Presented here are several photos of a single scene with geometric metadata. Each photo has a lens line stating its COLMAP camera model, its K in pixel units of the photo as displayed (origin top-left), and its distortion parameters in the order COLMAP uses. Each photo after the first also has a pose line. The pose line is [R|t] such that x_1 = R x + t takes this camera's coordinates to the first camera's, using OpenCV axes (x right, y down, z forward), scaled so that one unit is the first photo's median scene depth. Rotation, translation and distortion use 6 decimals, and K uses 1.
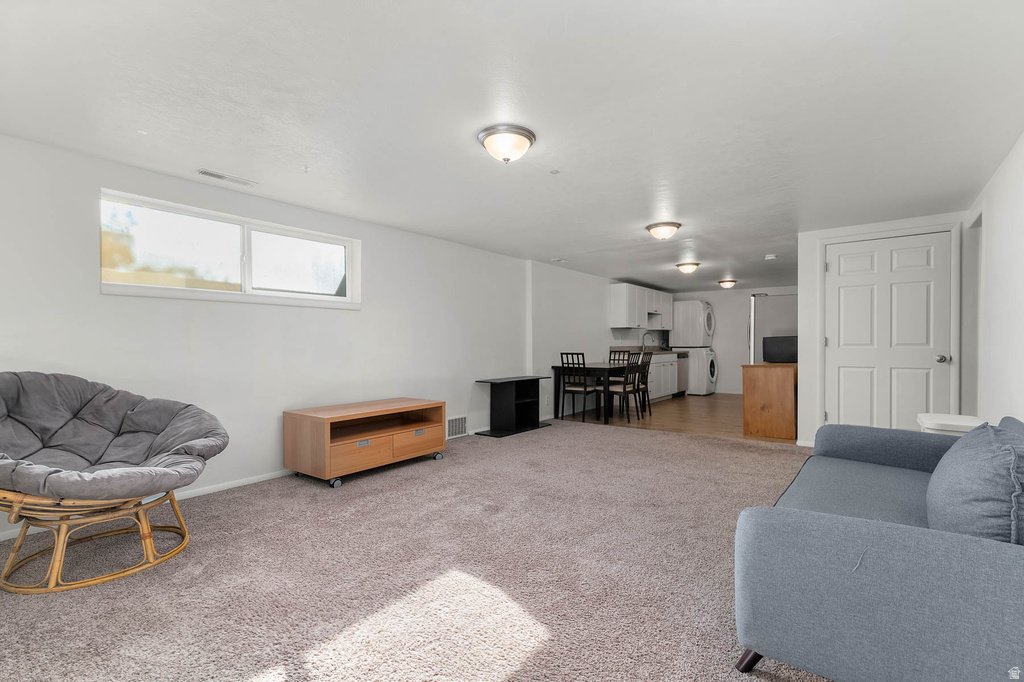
lens RADIAL K [[463.9, 0, 512.9], [0, 463.9, 347.2], [0, 0, 1]] dist [0.001526, -0.000039]
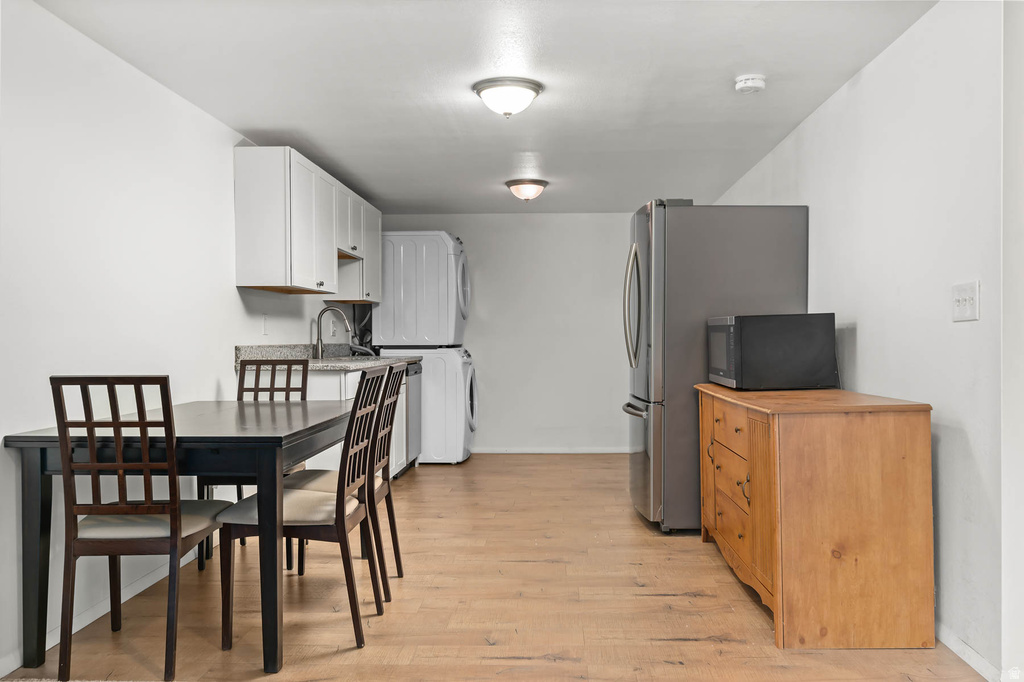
lens RADIAL K [[798.9, 0, 513.3], [0, 798.9, 354.6], [0, 0, 1]] dist [0.002272, 0.000939]
pose [[0.815285, -0.013307, 0.578907, 0.059329], [0.008063, 0.999900, 0.011628, -0.001042], [-0.579003, -0.004812, 0.815311, 0.537990]]
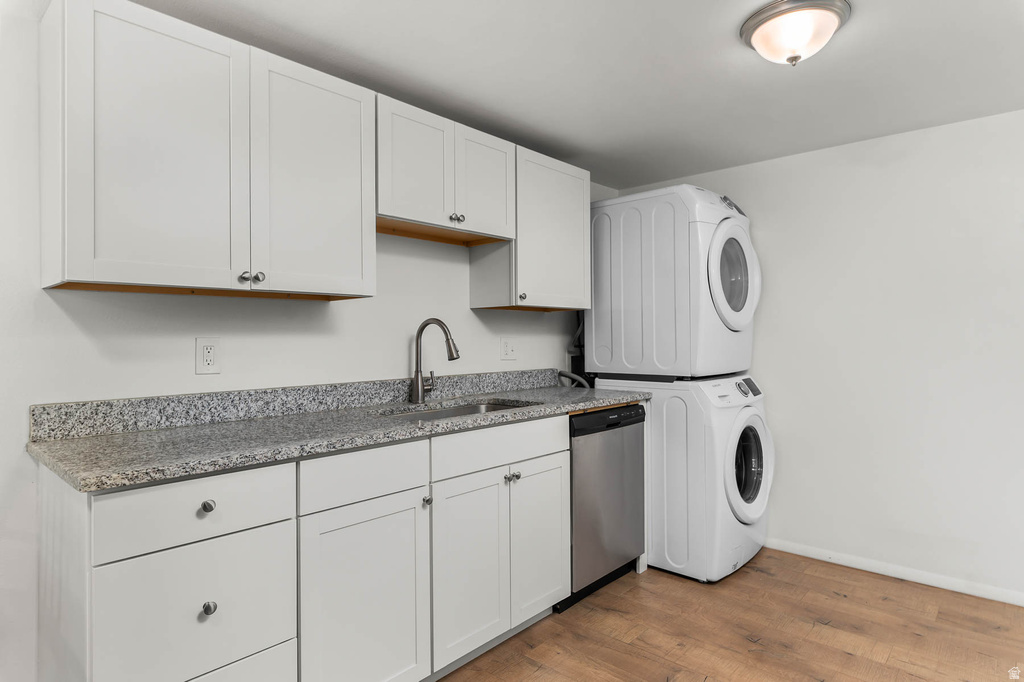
lens RADIAL K [[570.6, 0, 512.0], [0, 570.6, 341.0], [0, 0, 1]] dist [-0.001542, -0.000275]
pose [[0.998053, -0.006290, -0.062056, 0.443717], [0.005627, 0.999925, -0.010856, -0.023065], [0.062120, 0.010485, 0.998014, 0.946585]]
